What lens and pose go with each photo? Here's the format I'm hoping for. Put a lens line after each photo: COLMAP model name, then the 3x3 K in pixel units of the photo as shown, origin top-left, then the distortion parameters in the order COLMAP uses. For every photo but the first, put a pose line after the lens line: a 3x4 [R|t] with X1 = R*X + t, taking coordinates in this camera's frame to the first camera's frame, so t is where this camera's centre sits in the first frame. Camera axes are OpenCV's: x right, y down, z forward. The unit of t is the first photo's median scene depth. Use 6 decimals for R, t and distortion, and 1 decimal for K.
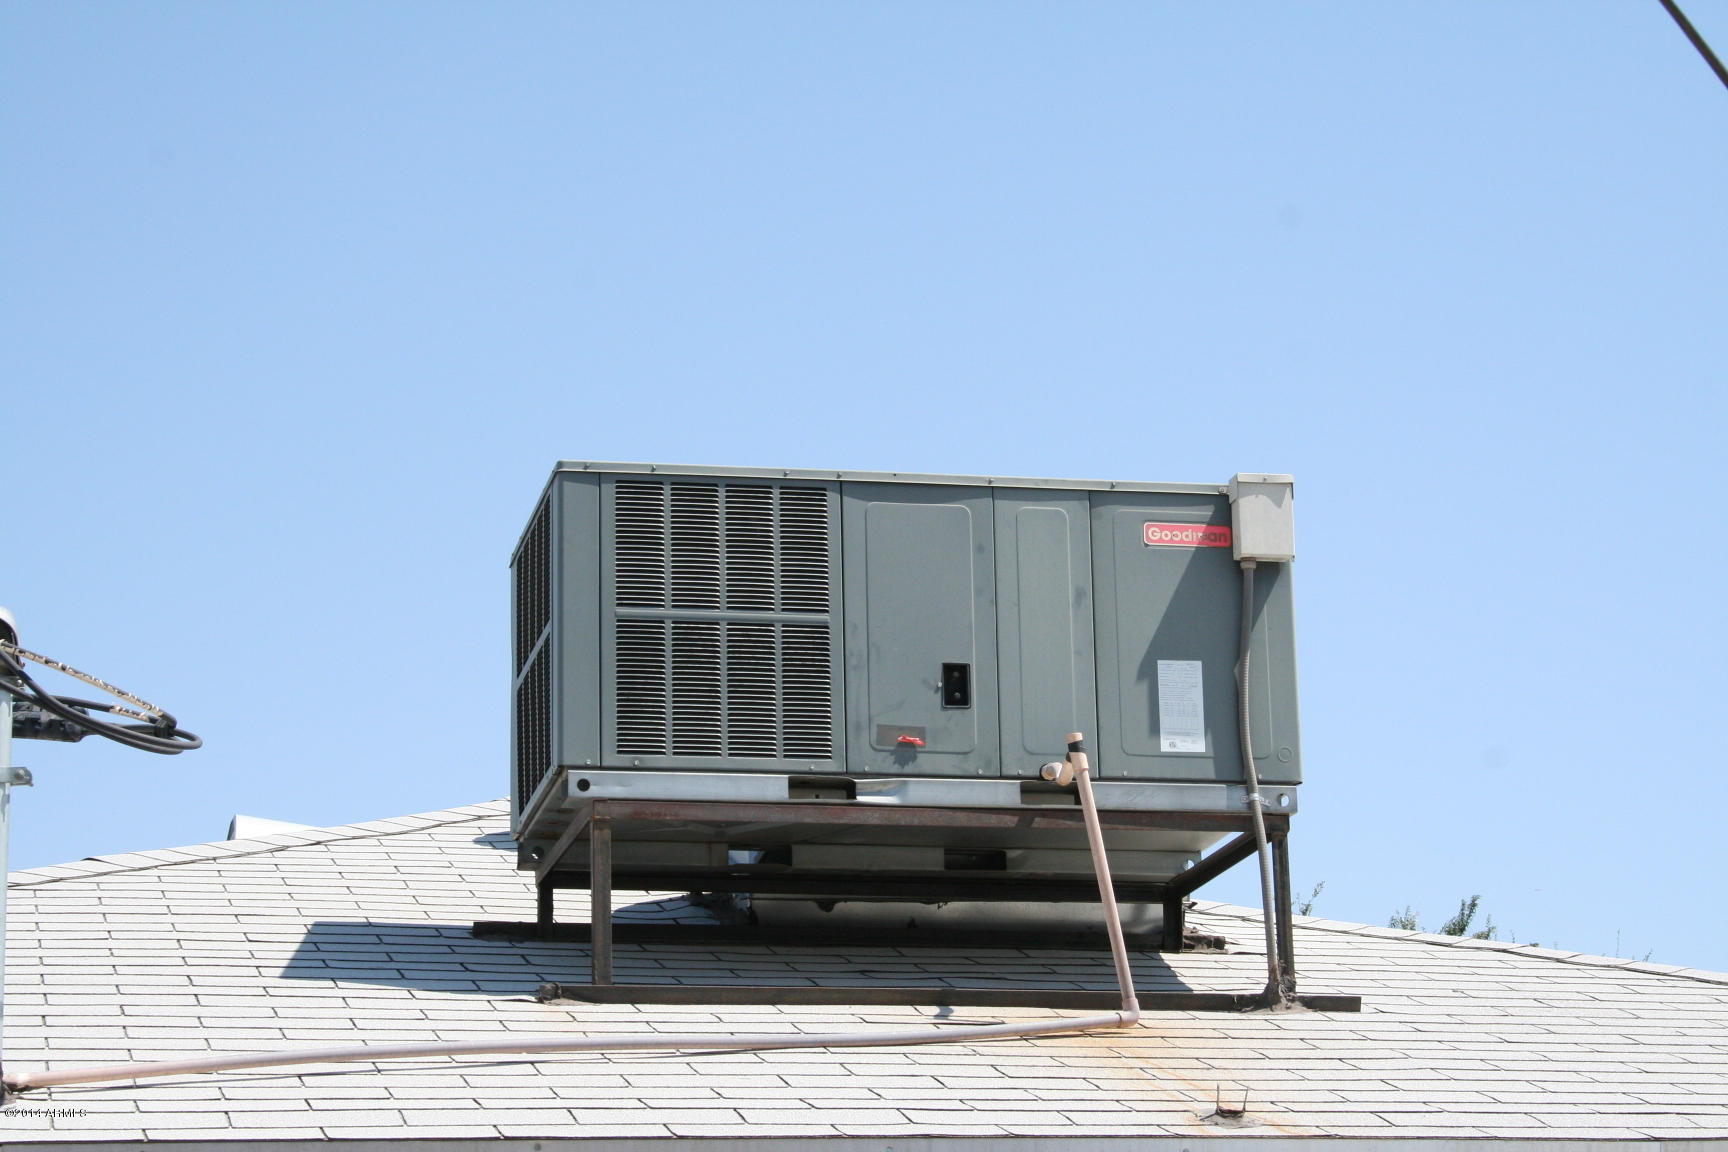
lens RADIAL K [[4261.9, 0, 868.7], [0, 4261.9, 574.9], [0, 0, 1]] dist [0.136409, 0.000000]
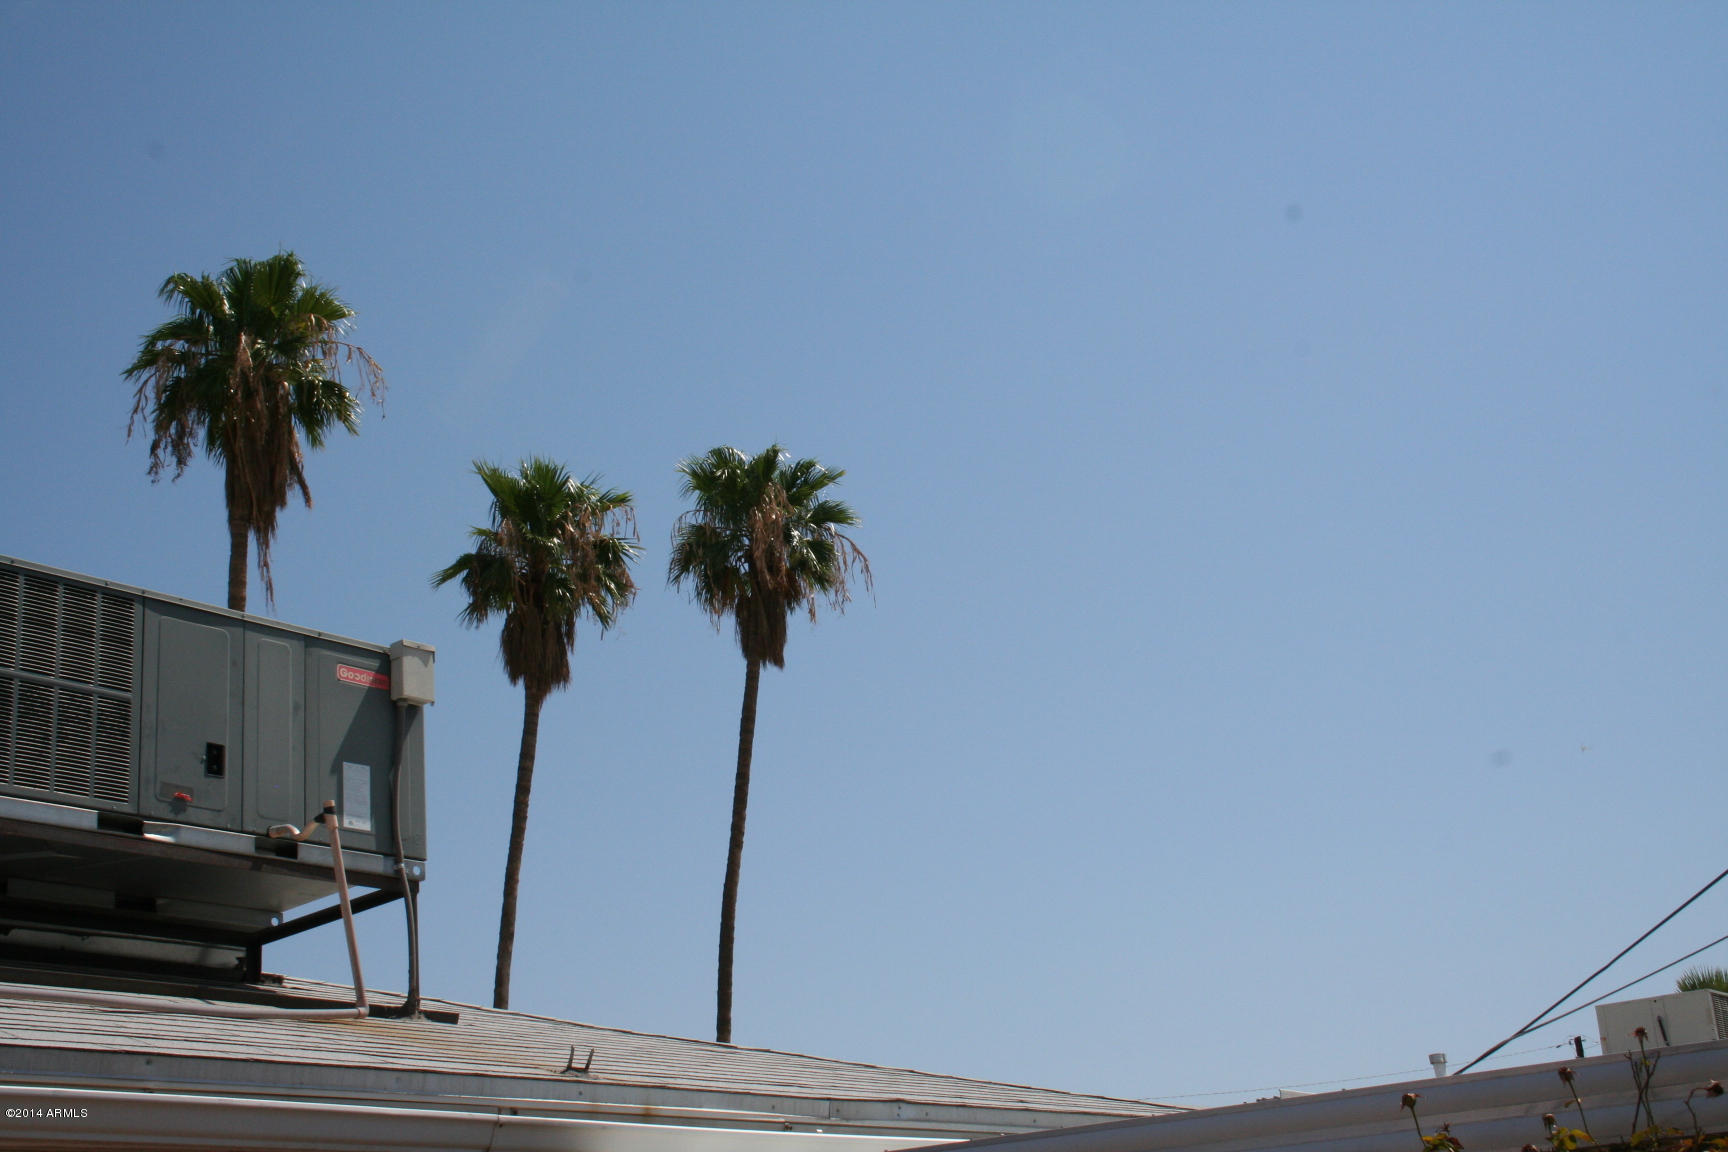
lens RADIAL K [[2287.2, 0, 876.6], [0, 2287.2, 560.7], [0, 0, 1]] dist [-0.013759, 0.000000]
pose [[0.796087, 0.172712, 0.580014, -0.238831], [-0.082212, 0.980391, -0.179094, 0.075352], [-0.599572, 0.094890, 0.794676, 0.299065]]
